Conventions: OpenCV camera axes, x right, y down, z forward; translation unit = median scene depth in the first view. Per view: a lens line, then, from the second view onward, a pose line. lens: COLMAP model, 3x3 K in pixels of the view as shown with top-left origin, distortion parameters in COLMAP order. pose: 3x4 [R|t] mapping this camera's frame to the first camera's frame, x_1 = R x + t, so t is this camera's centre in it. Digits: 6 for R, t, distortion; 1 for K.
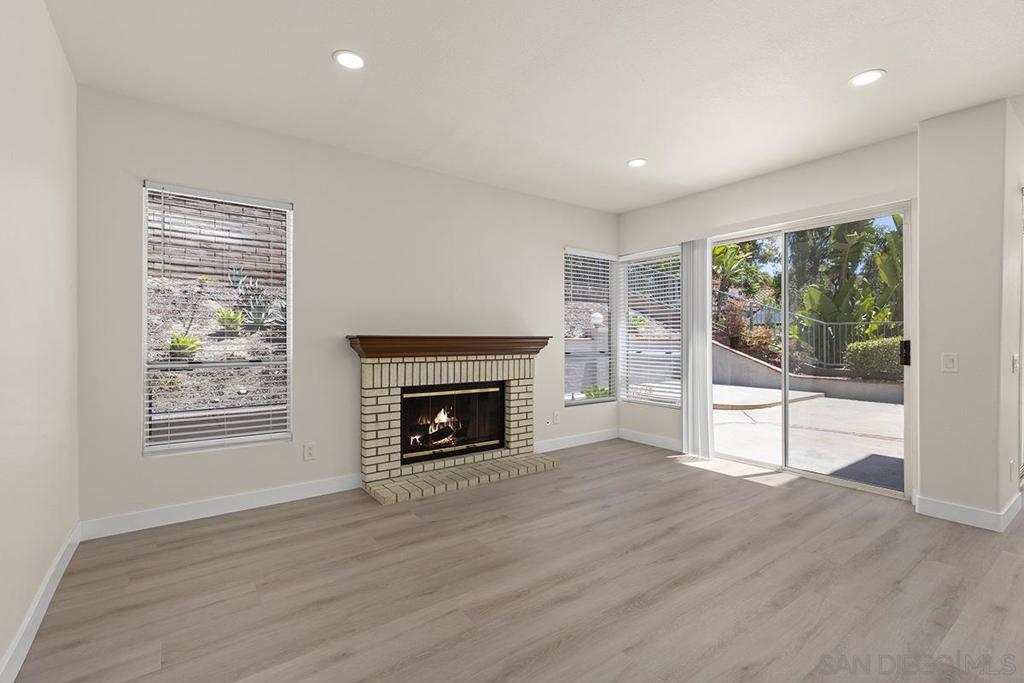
lens RADIAL K [[459.7, 0, 518.0], [0, 459.7, 335.2], [0, 0, 1]] dist [0.009295, -0.000917]
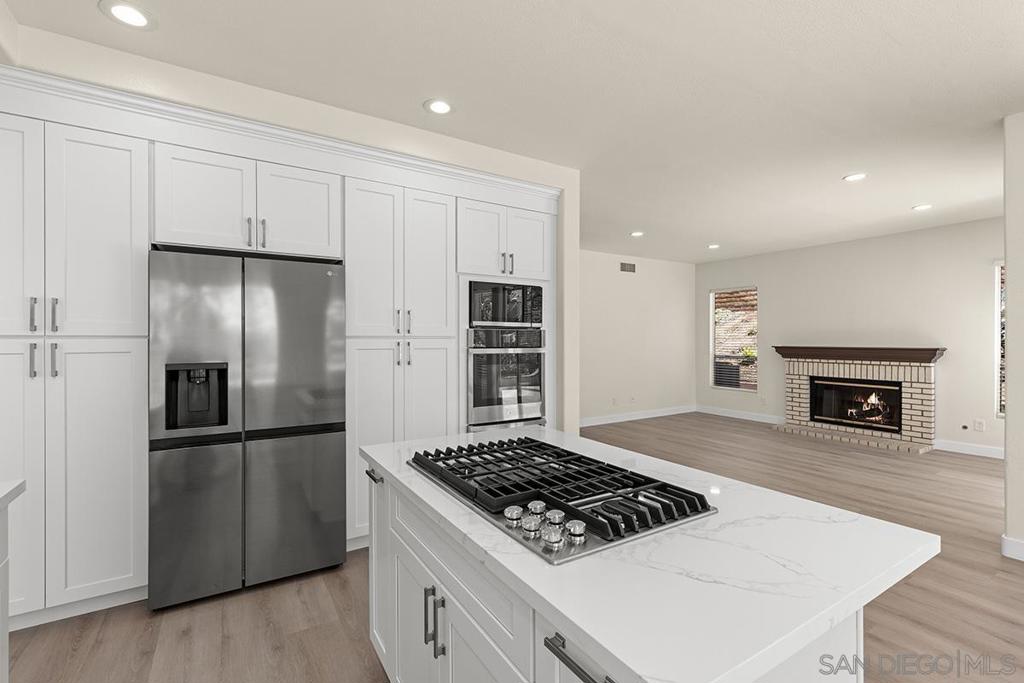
lens RADIAL K [[433.4, 0, 502.2], [0, 433.4, 337.0], [0, 0, 1]] dist [-0.003824, -0.000890]
pose [[-0.112457, -0.006230, -0.993637, 1.395023], [0.010539, 0.999917, -0.007462, -0.032674], [0.993601, -0.011311, -0.112382, 0.025871]]
